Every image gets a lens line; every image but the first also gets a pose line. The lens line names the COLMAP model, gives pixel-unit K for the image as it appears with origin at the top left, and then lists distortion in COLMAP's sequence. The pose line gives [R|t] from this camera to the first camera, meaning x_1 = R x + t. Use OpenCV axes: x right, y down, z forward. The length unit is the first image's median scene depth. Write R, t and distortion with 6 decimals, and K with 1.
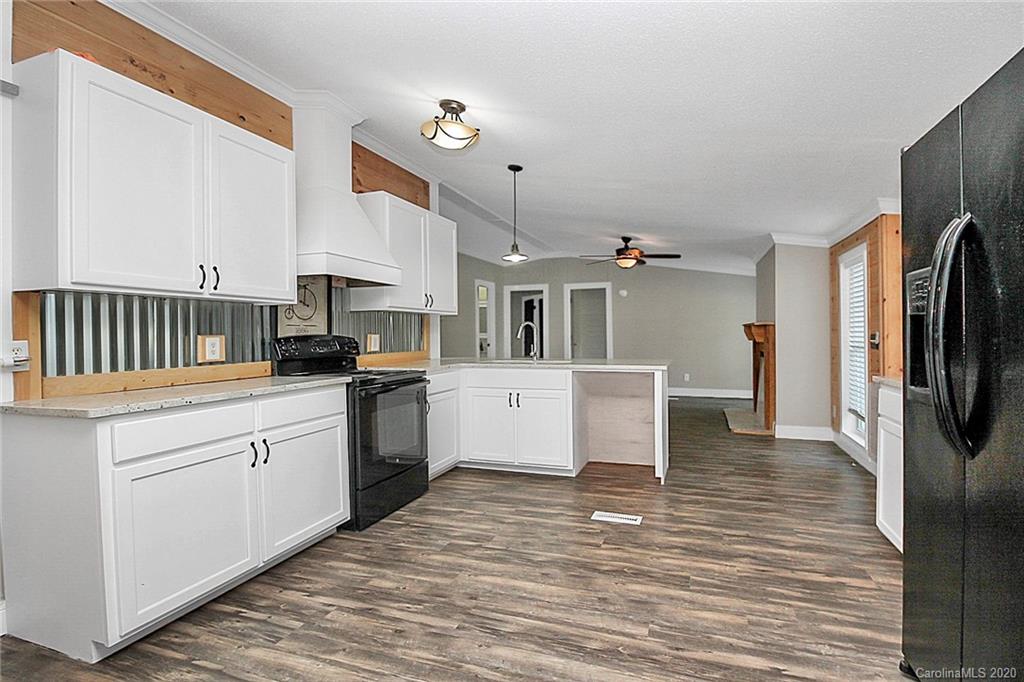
lens RADIAL K [[476.9, 0, 566.5], [0, 476.9, 339.4], [0, 0, 1]] dist [0.001964, -0.010571]
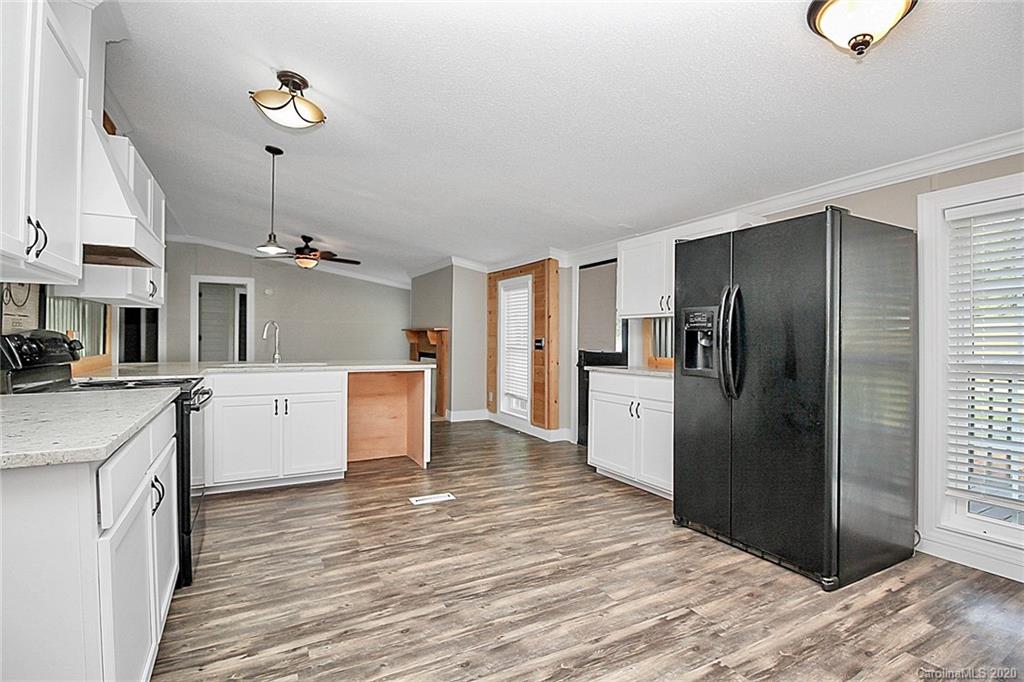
lens RADIAL K [[453.1, 0, 512.0], [0, 453.1, 341.0], [0, 0, 1]] dist [-0.013940, -0.000603]
pose [[0.713938, 0.010603, 0.700129, -0.574722], [-0.008774, 0.999942, -0.006196, 0.004573], [-0.700154, -0.001719, 0.713990, 0.111428]]
